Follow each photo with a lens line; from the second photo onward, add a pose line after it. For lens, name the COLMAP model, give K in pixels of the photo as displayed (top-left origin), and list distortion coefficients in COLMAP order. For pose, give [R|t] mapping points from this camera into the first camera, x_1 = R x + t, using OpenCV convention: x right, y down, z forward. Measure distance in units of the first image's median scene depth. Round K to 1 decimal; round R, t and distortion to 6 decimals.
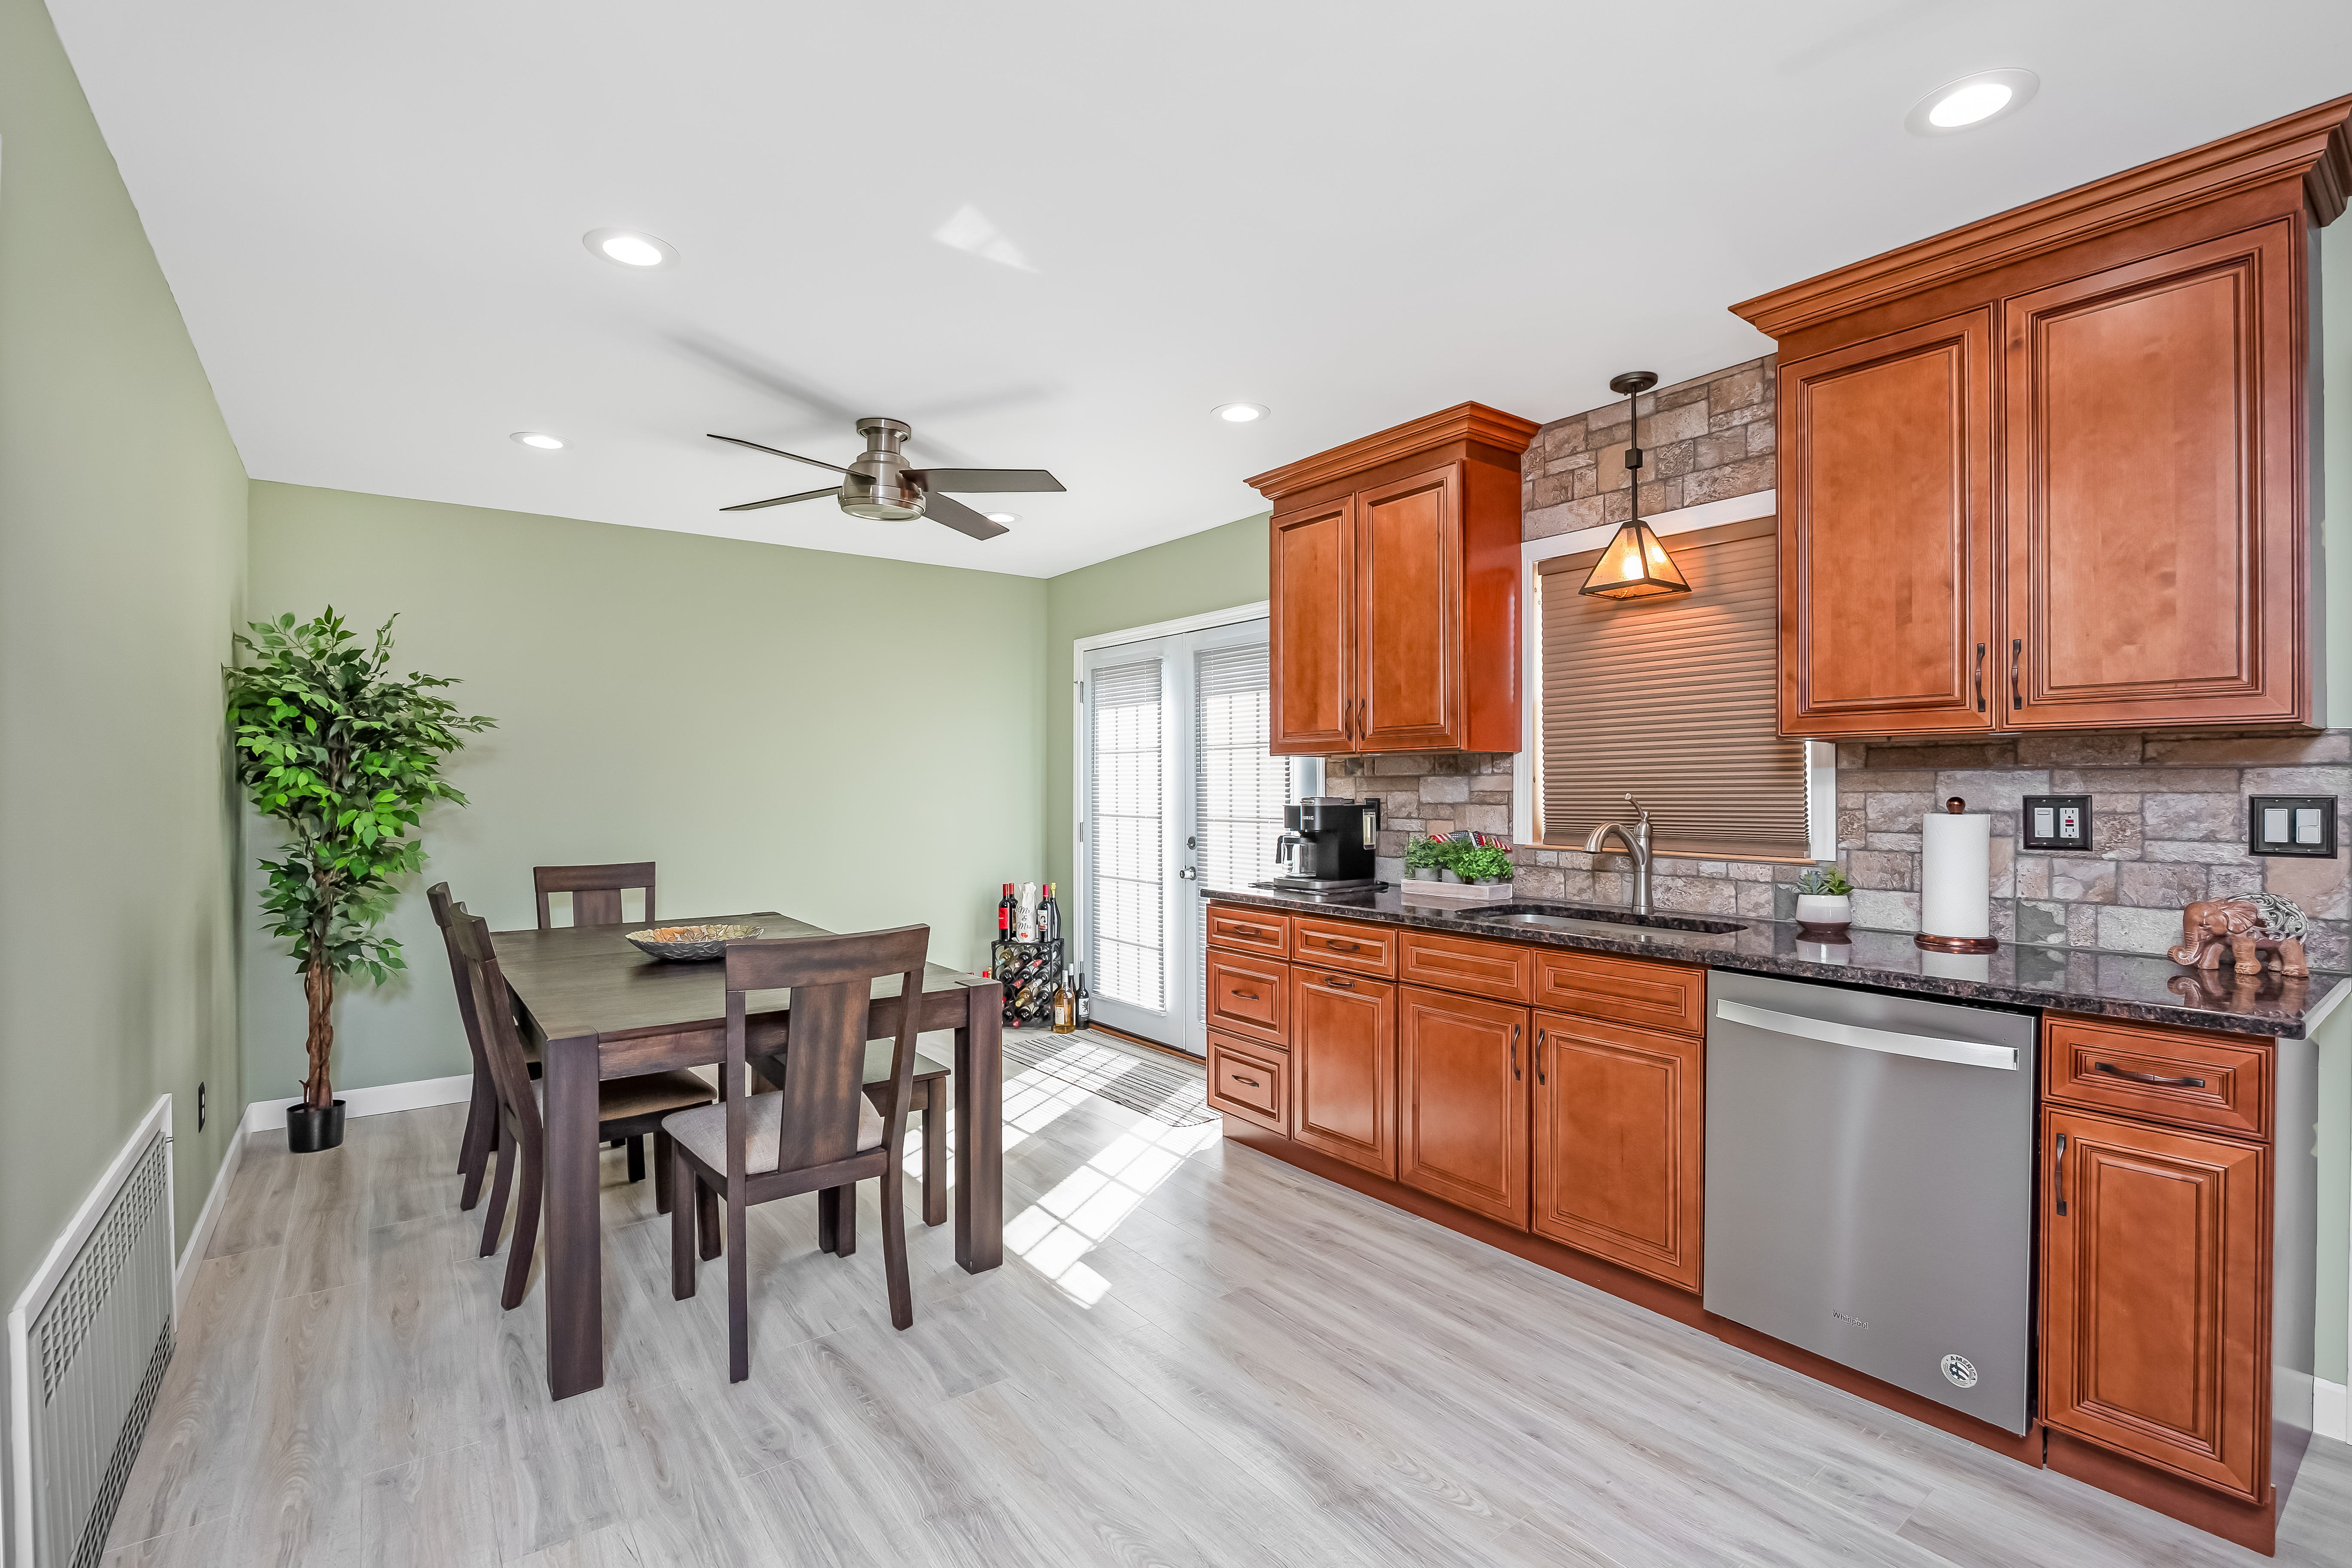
lens RADIAL K [[1091.1, 0, 1161.0], [0, 1091.1, 777.2], [0, 0, 1]] dist [-0.014625, 0.000410]
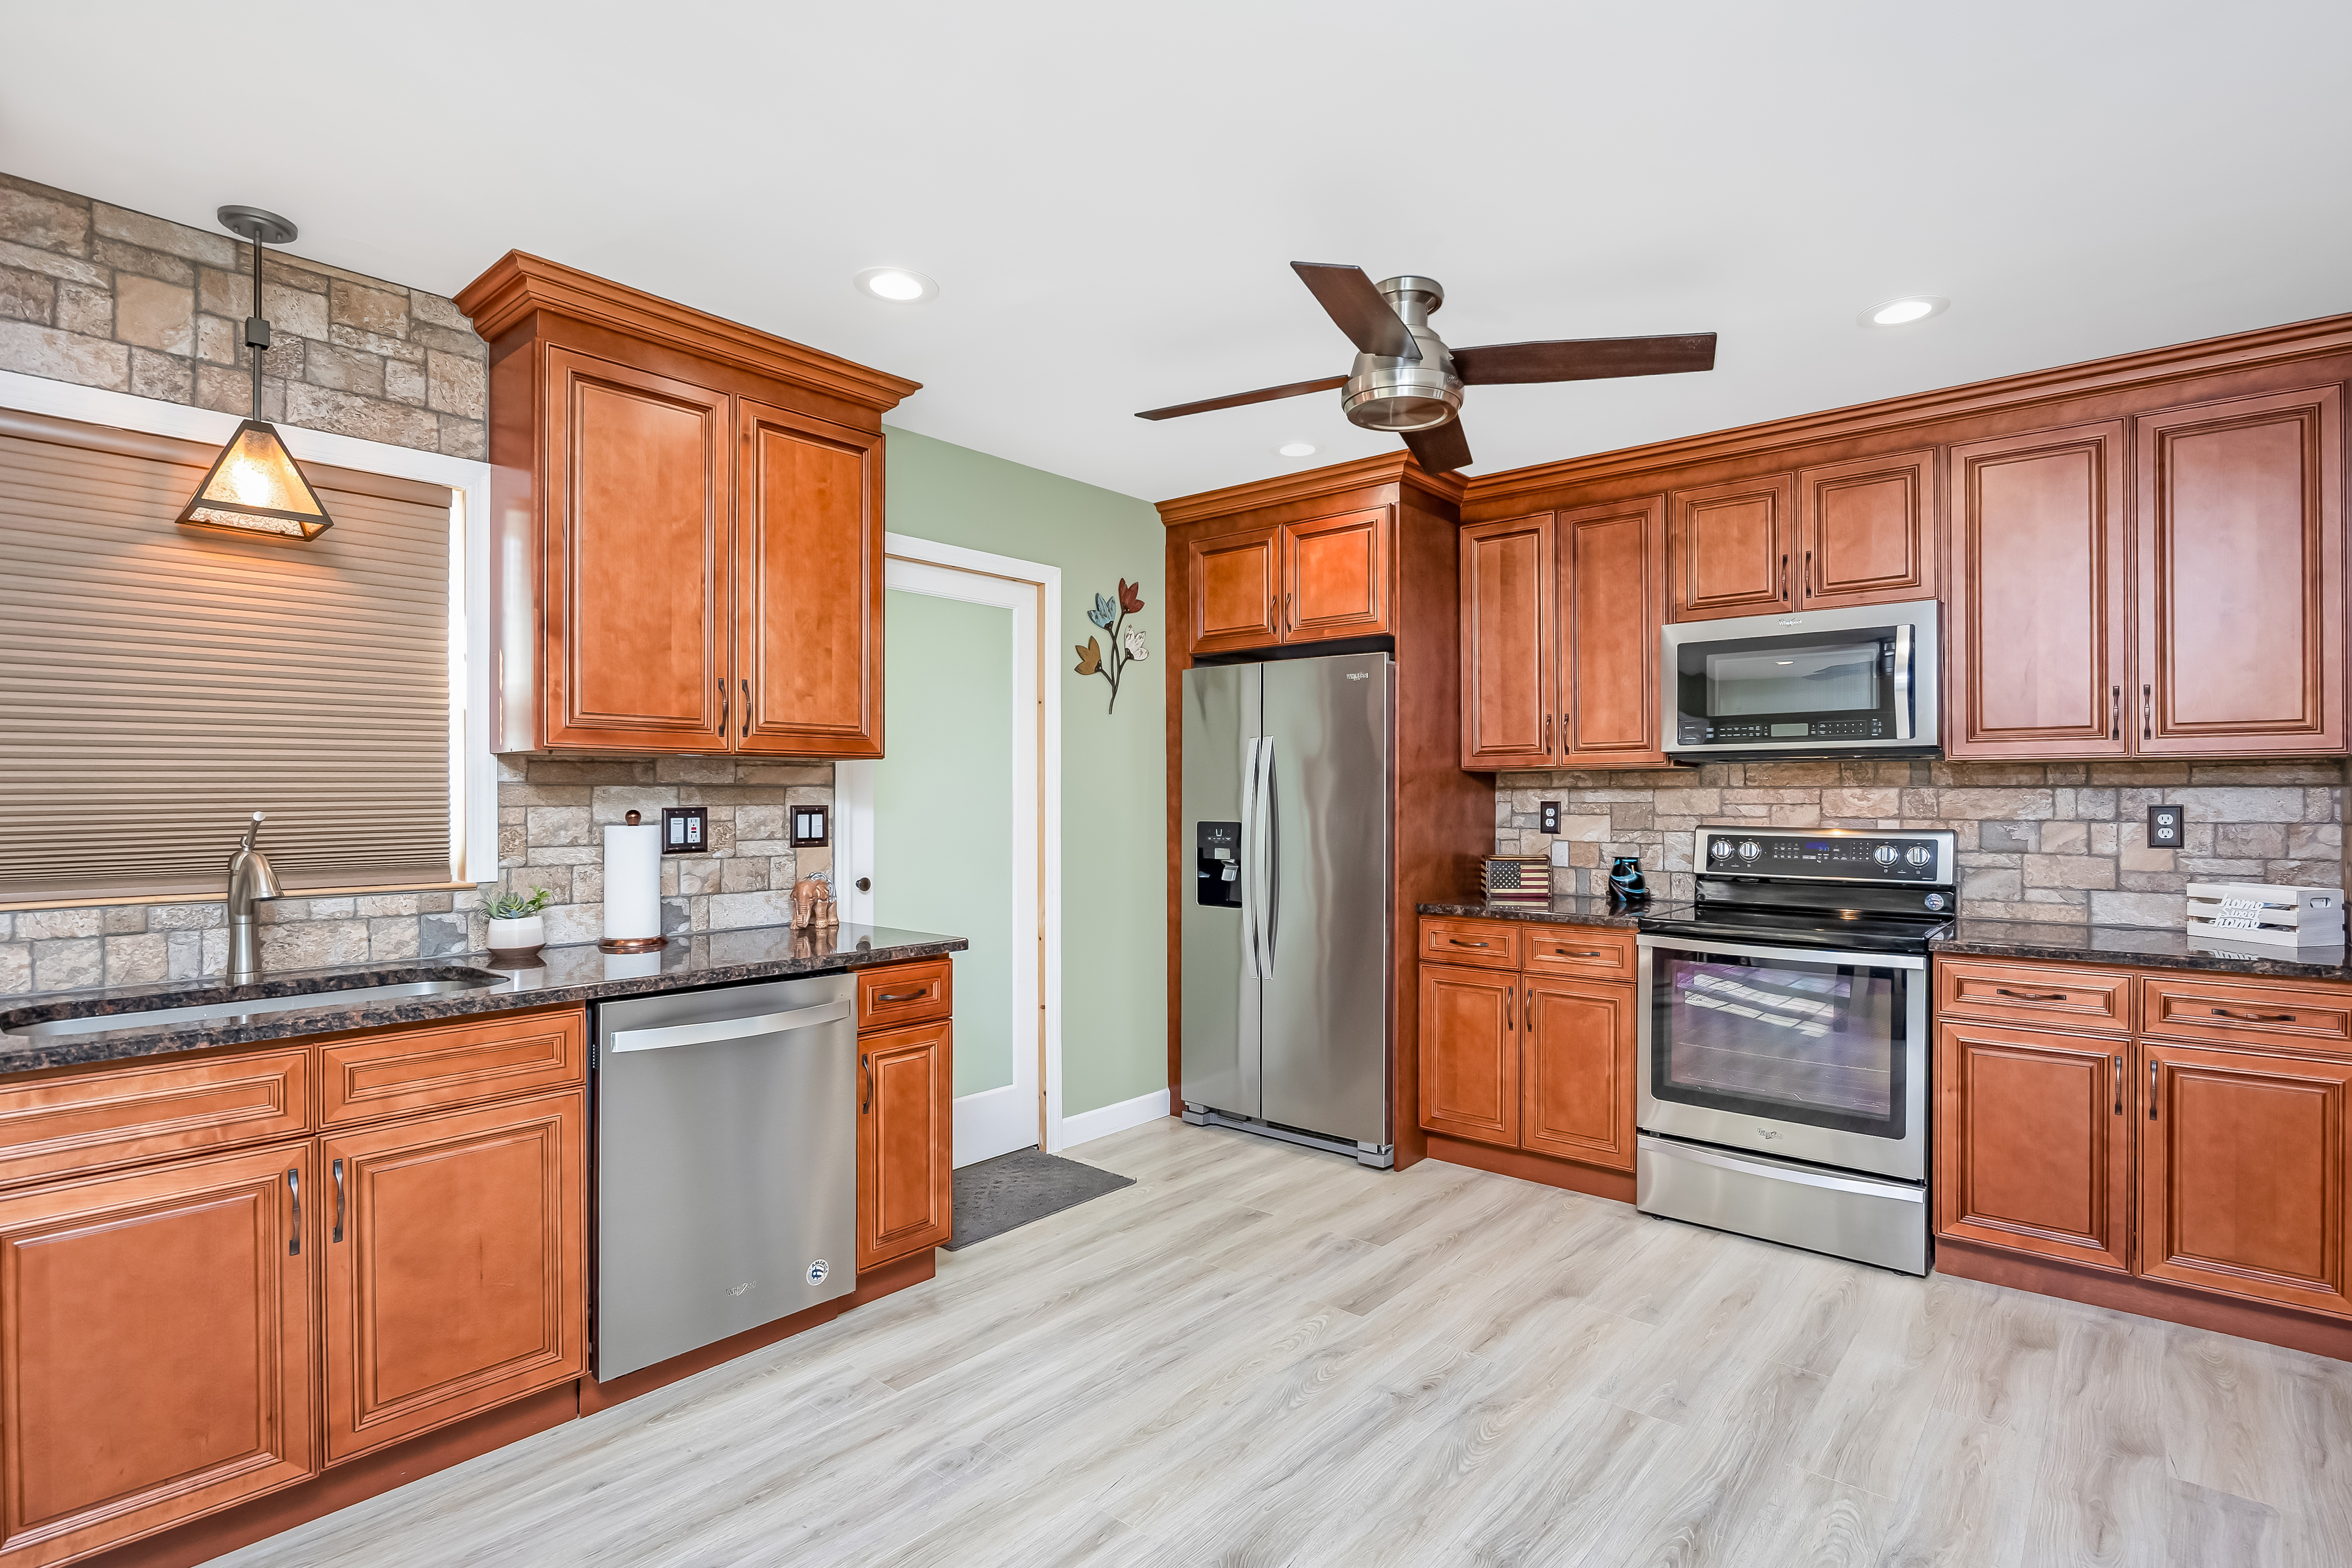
lens RADIAL K [[1091.0, 0, 1242.3], [0, 1091.0, 792.6], [0, 0, 1]] dist [-0.014625, 0.000410]
pose [[-0.257663, 0.007467, 0.966206, -0.482427], [-0.002813, 0.999960, -0.008478, 0.008207], [-0.966231, -0.004903, -0.257632, 0.689245]]
